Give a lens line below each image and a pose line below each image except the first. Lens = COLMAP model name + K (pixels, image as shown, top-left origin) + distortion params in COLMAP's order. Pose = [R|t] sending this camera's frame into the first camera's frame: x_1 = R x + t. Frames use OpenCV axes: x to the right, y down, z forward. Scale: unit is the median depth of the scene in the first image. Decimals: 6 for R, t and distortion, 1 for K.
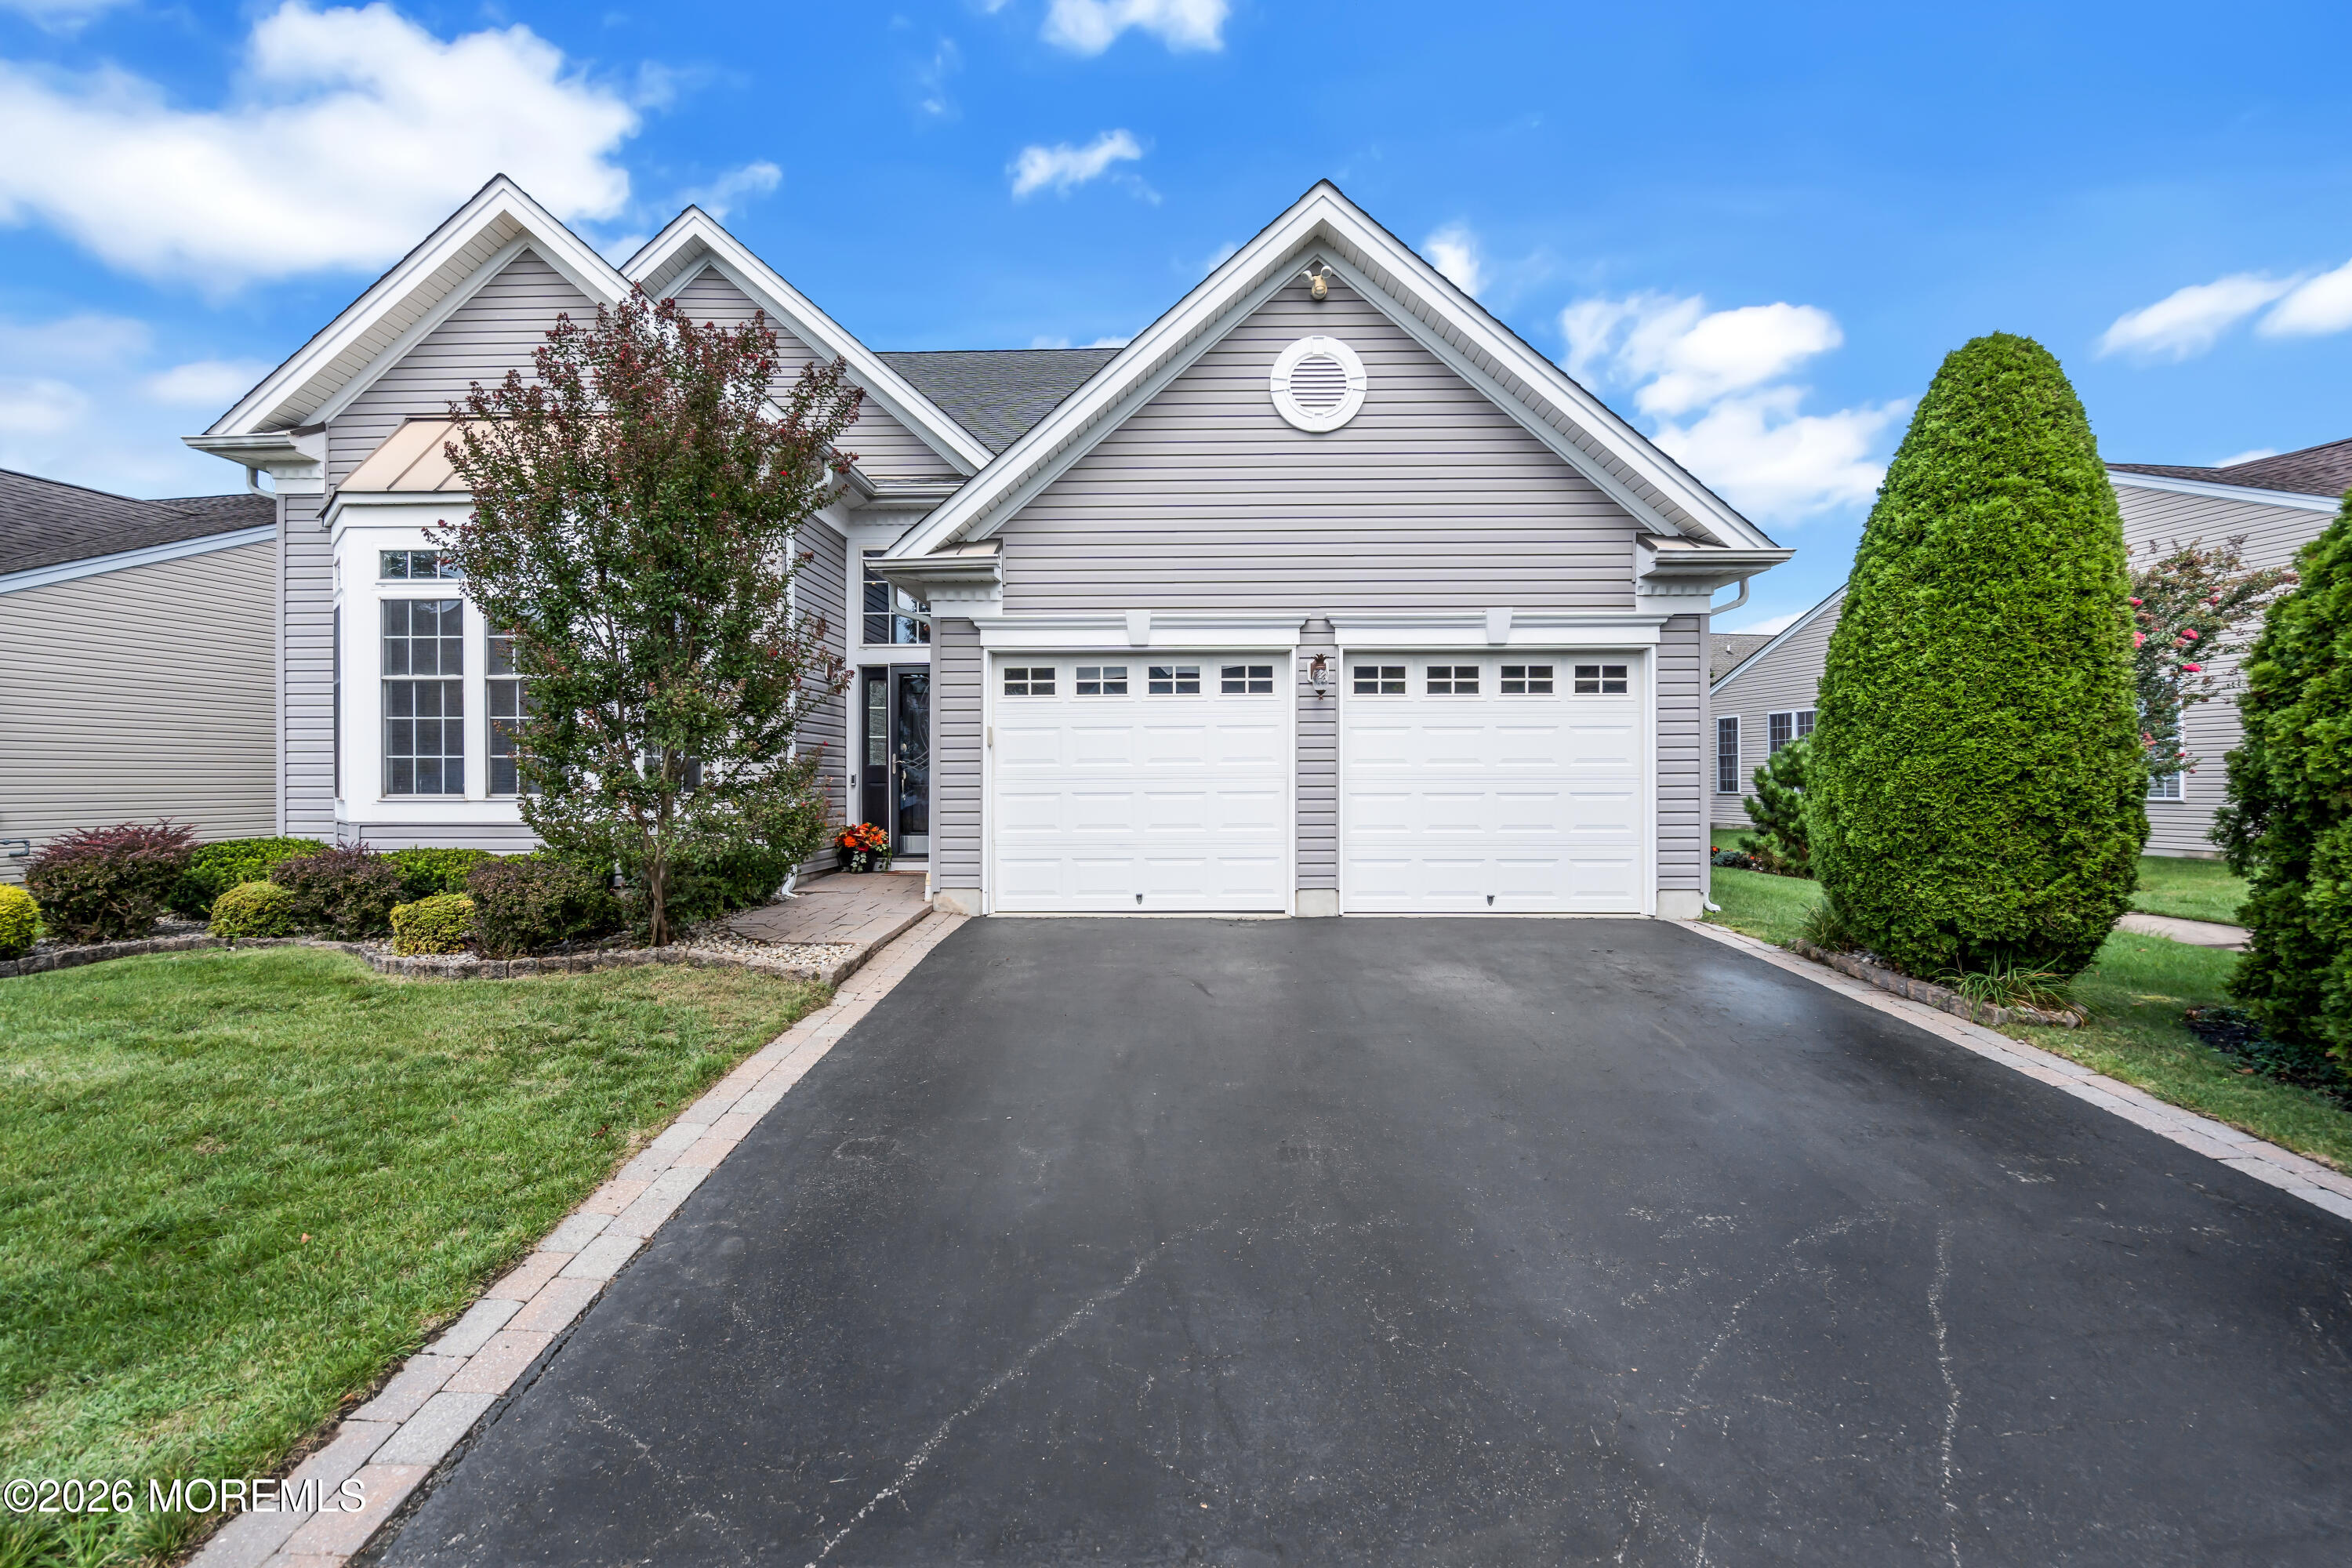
lens RADIAL K [[1057.8, 0, 1160.2], [0, 1057.8, 779.5], [0, 0, 1]] dist [-0.005536, 0.002275]
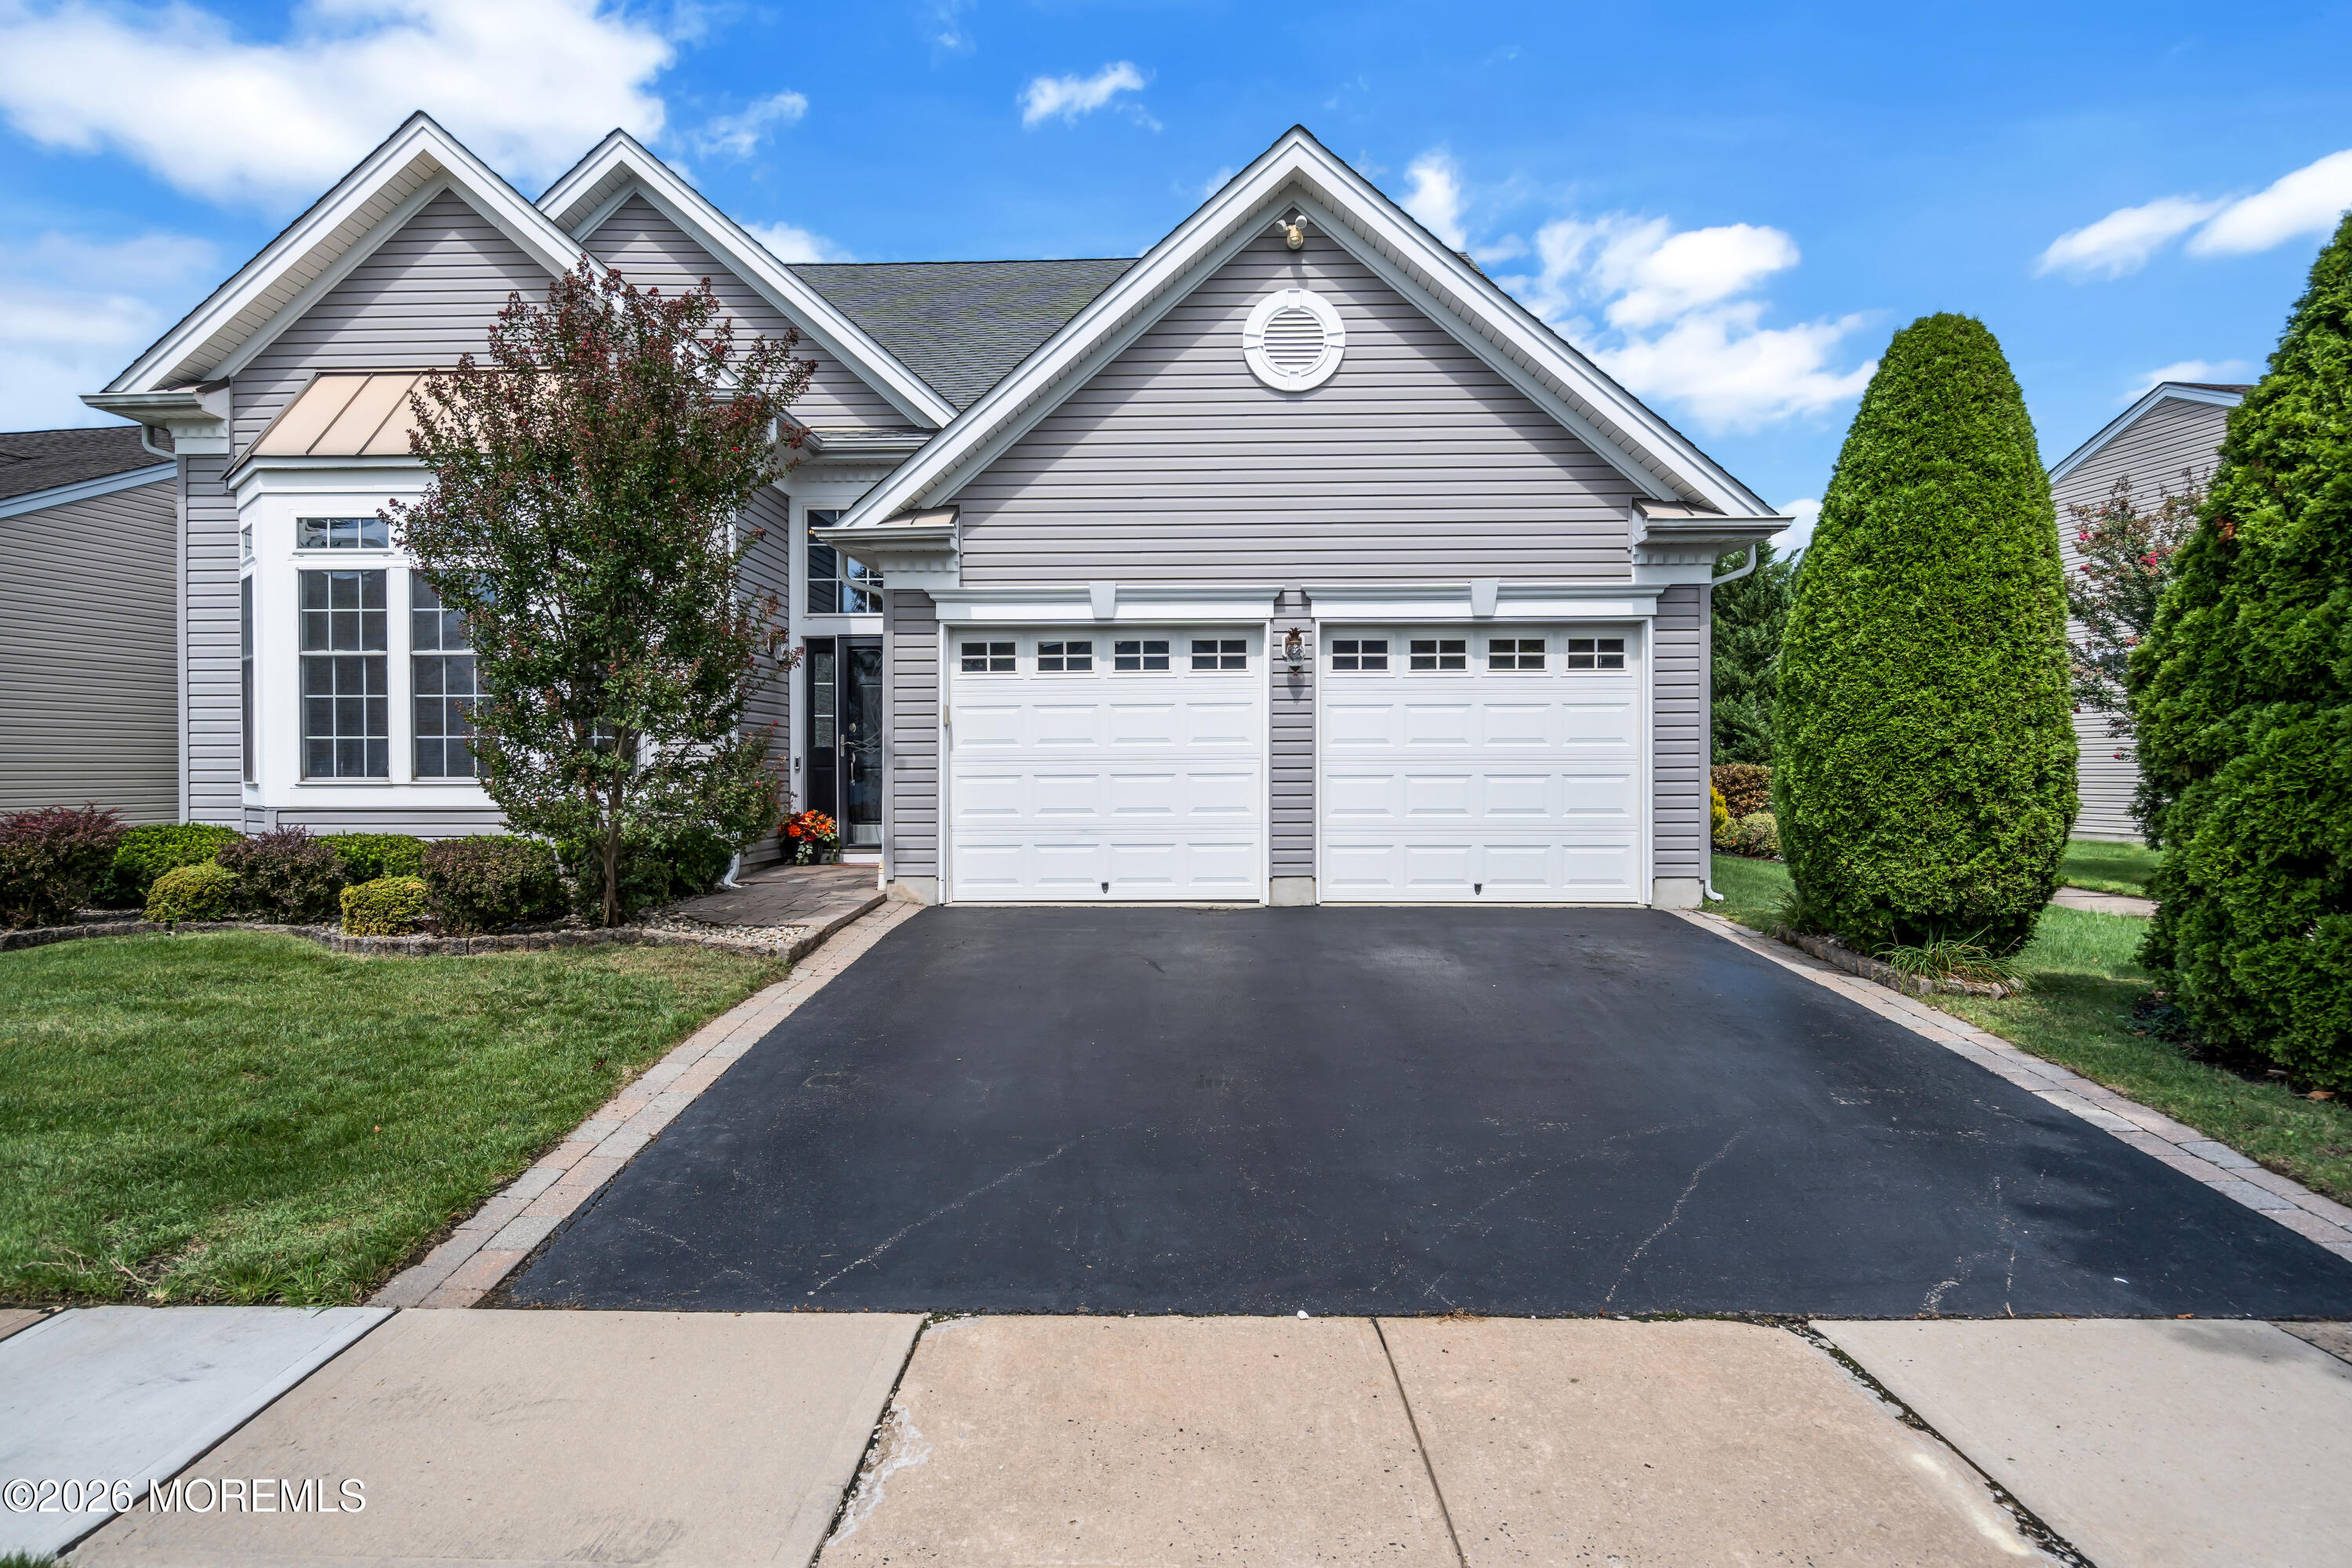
lens RADIAL K [[1355.1, 0, 1162.2], [0, 1355.1, 779.2], [0, 0, 1]] dist [0.005341, 0.000389]
pose [[0.999977, -0.000832, -0.006714, 0.040576], [0.000881, 0.999973, 0.007296, 0.007643], [0.006708, -0.007301, 0.999951, -0.212535]]
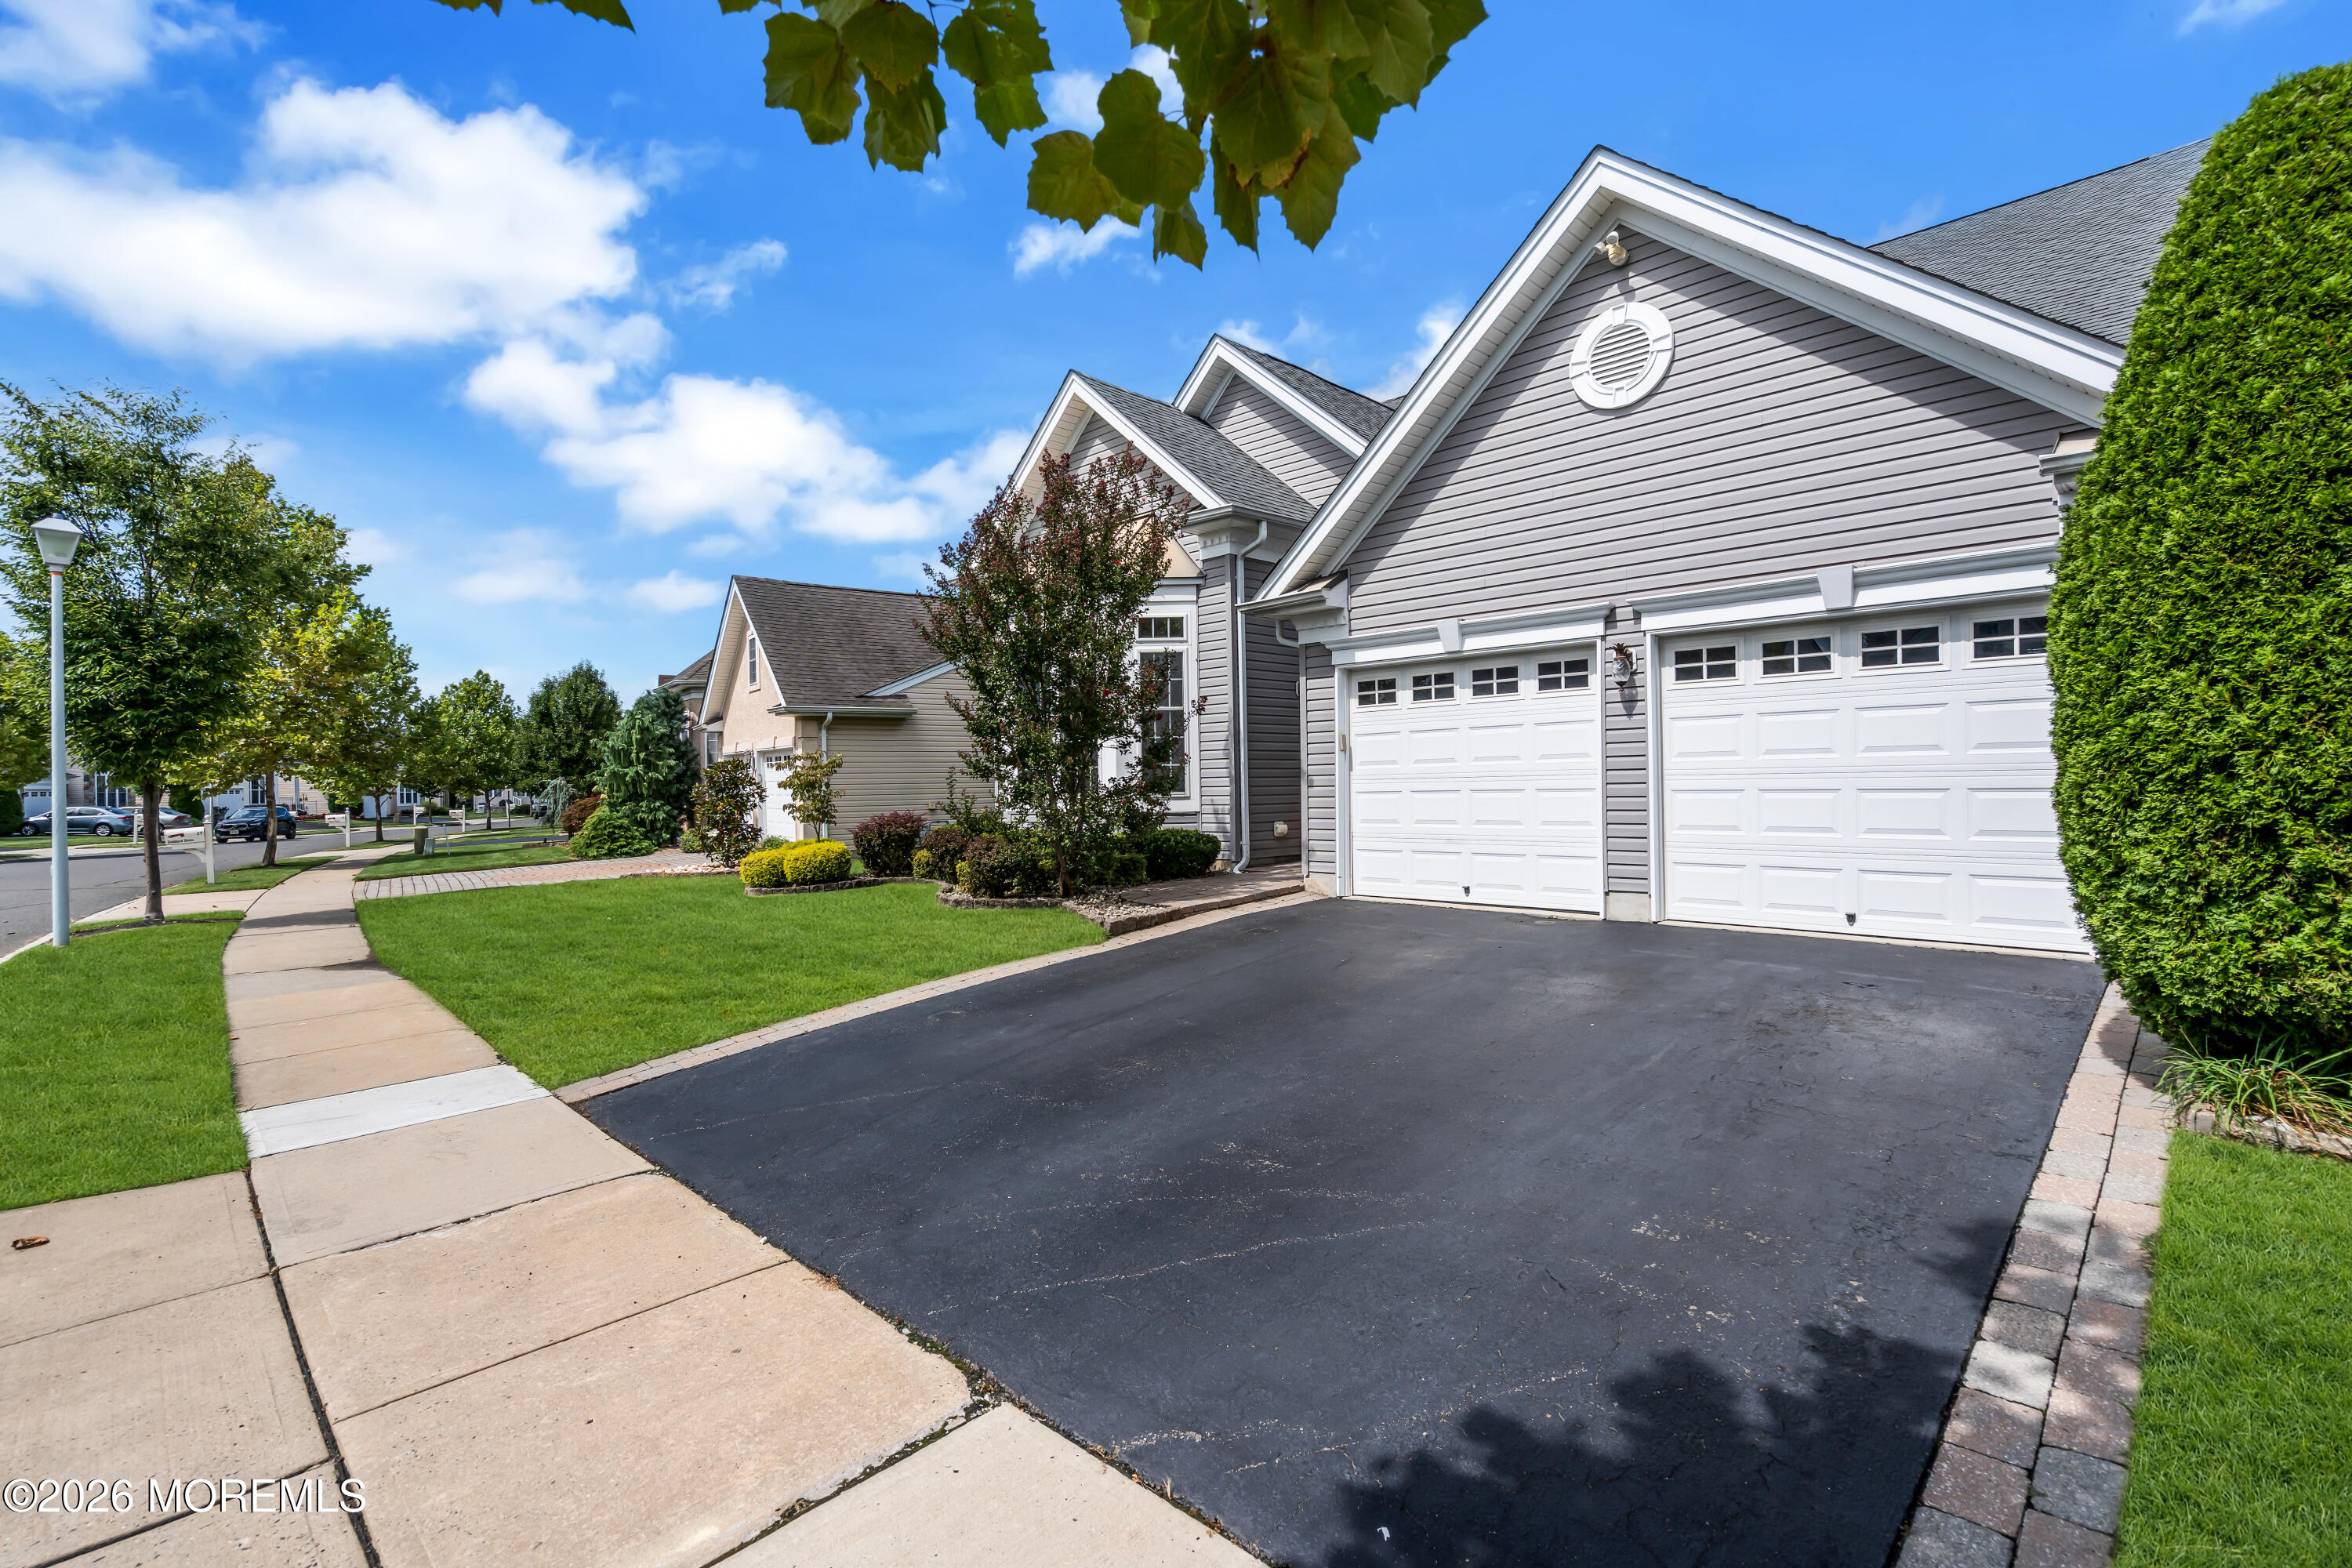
lens RADIAL K [[1057.8, 0, 1160.2], [0, 1057.8, 779.5], [0, 0, 1]] dist [-0.005536, 0.002275]
pose [[0.711699, -0.011739, -0.702387, 0.519909], [0.016542, 0.999863, 0.000050, -0.003811], [0.702290, -0.011654, 0.711795, 0.037726]]
